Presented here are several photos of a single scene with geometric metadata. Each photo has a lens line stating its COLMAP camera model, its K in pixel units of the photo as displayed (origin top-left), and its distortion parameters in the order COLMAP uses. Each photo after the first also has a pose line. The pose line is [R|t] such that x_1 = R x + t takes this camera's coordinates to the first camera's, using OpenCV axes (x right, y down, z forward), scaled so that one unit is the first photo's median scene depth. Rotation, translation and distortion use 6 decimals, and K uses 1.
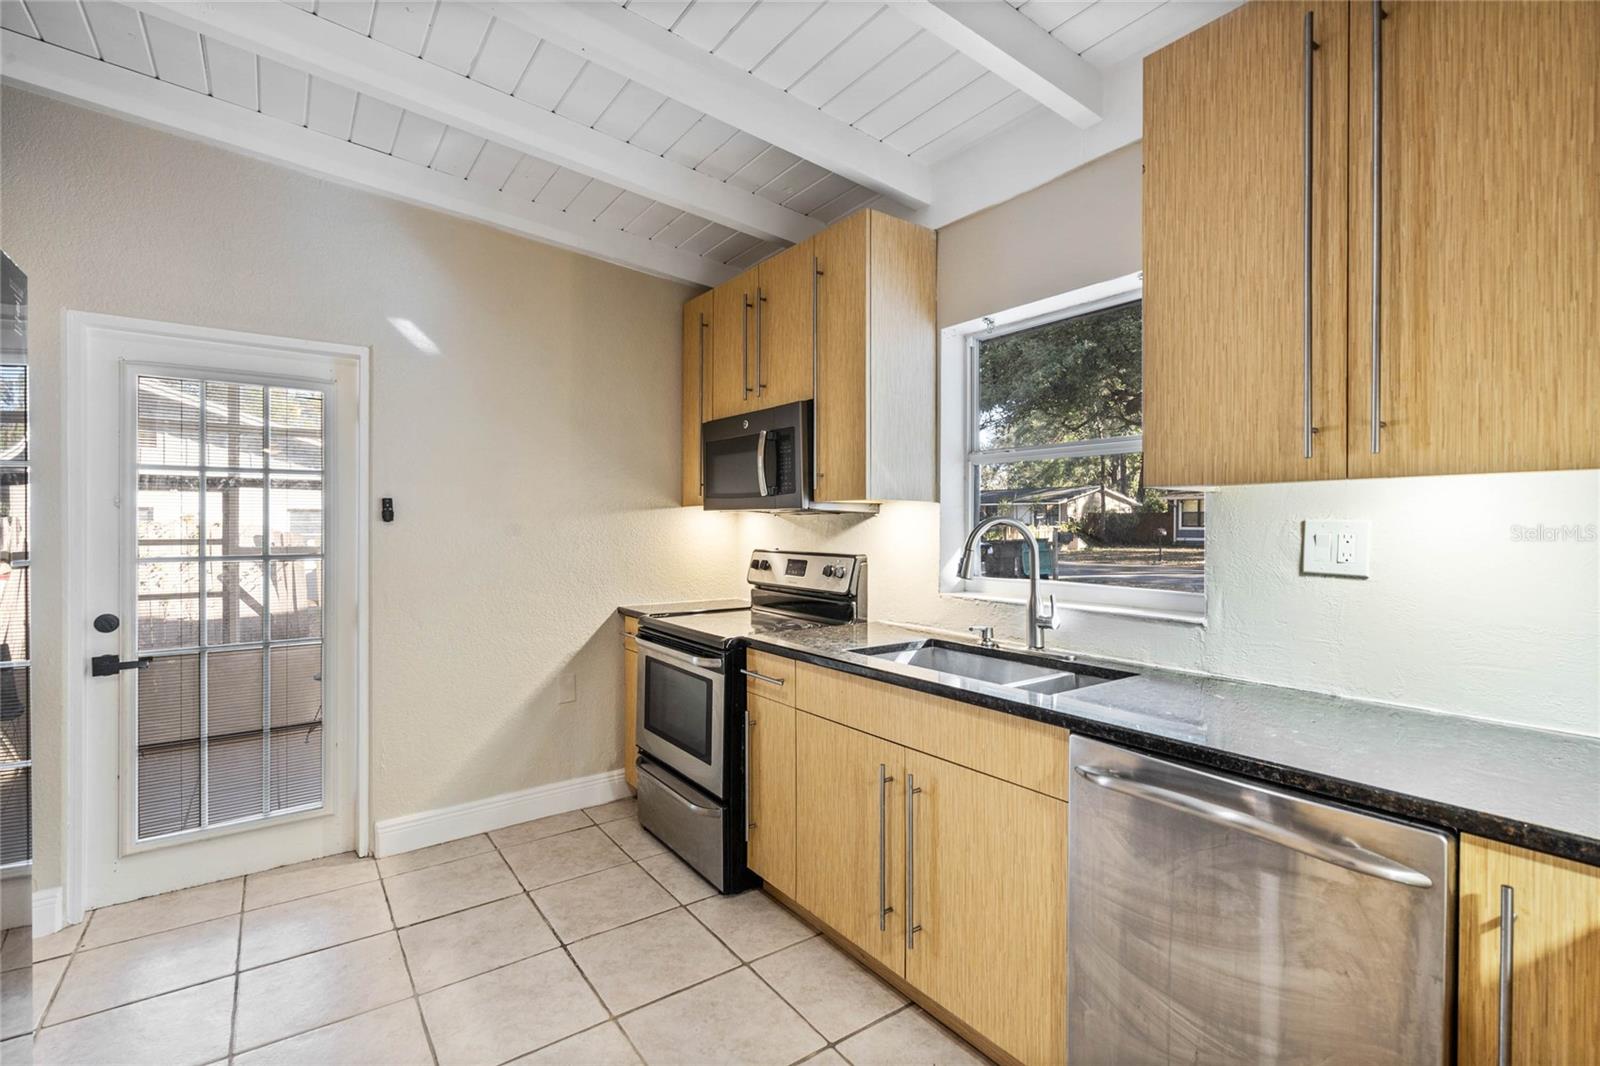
lens RADIAL K [[733.1, 0, 808.2], [0, 733.1, 524.4], [0, 0, 1]] dist [-0.000559, 0.000011]
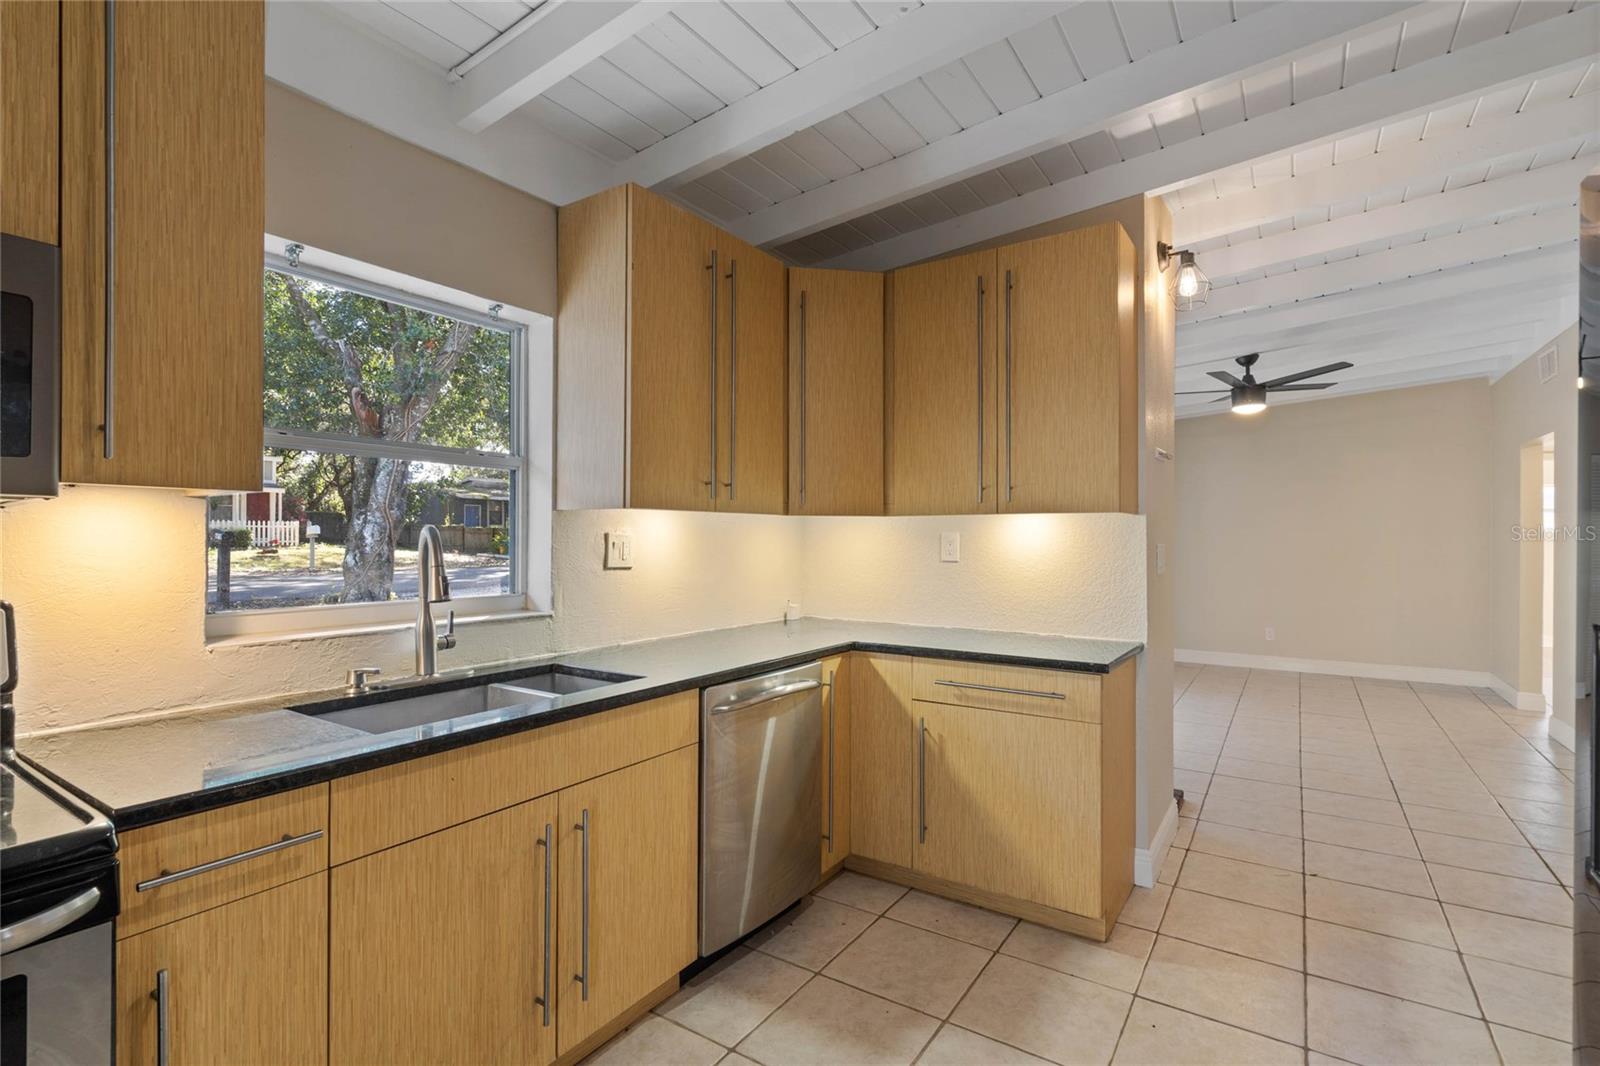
lens RADIAL K [[757.6, 0, 803.9], [0, 757.6, 532.2], [0, 0, 1]] dist [-0.003770, 0.001054]
pose [[-0.359642, 0.003844, 0.933082, -0.789166], [-0.002472, 0.999984, -0.005072, 0.000064], [-0.933087, -0.004131, -0.359627, 1.021333]]
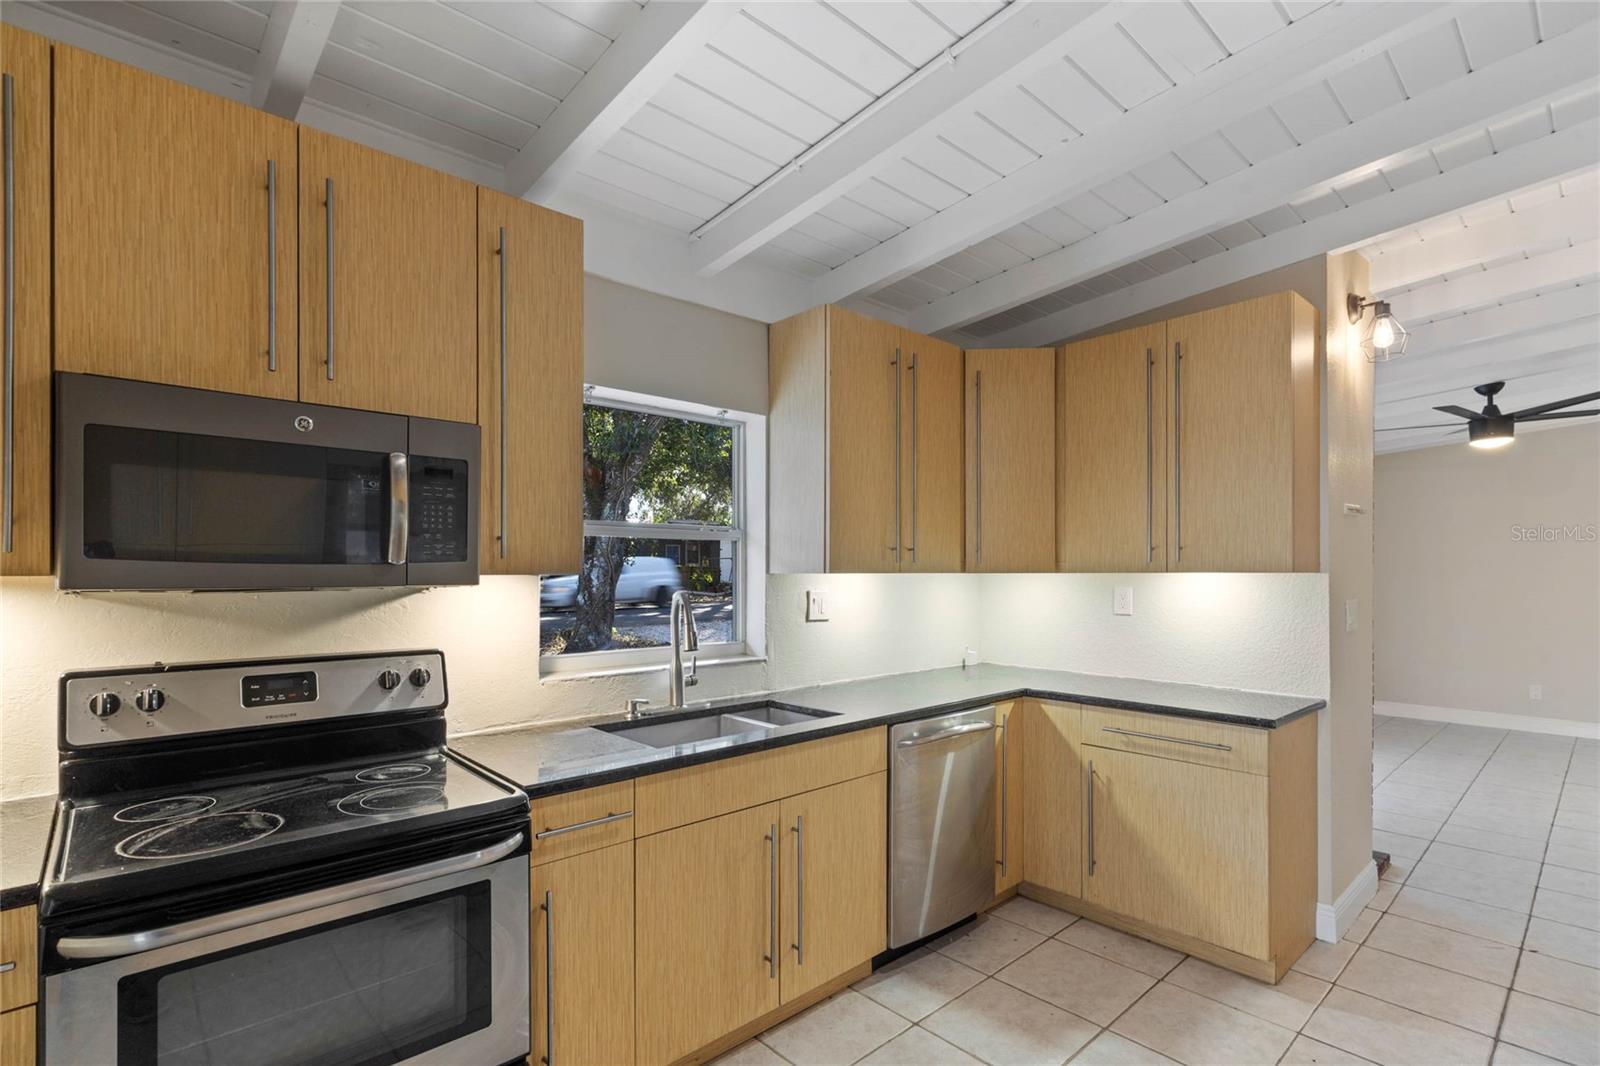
lens RADIAL K [[756.7, 0, 801.1], [0, 756.7, 576.0], [0, 0, 1]] dist [0.004272, 0.001380]
pose [[-0.124657, -0.005239, 0.992186, -0.993553], [0.001303, 0.999984, 0.005444, -0.044912], [-0.992199, 0.001971, -0.124649, 1.079017]]
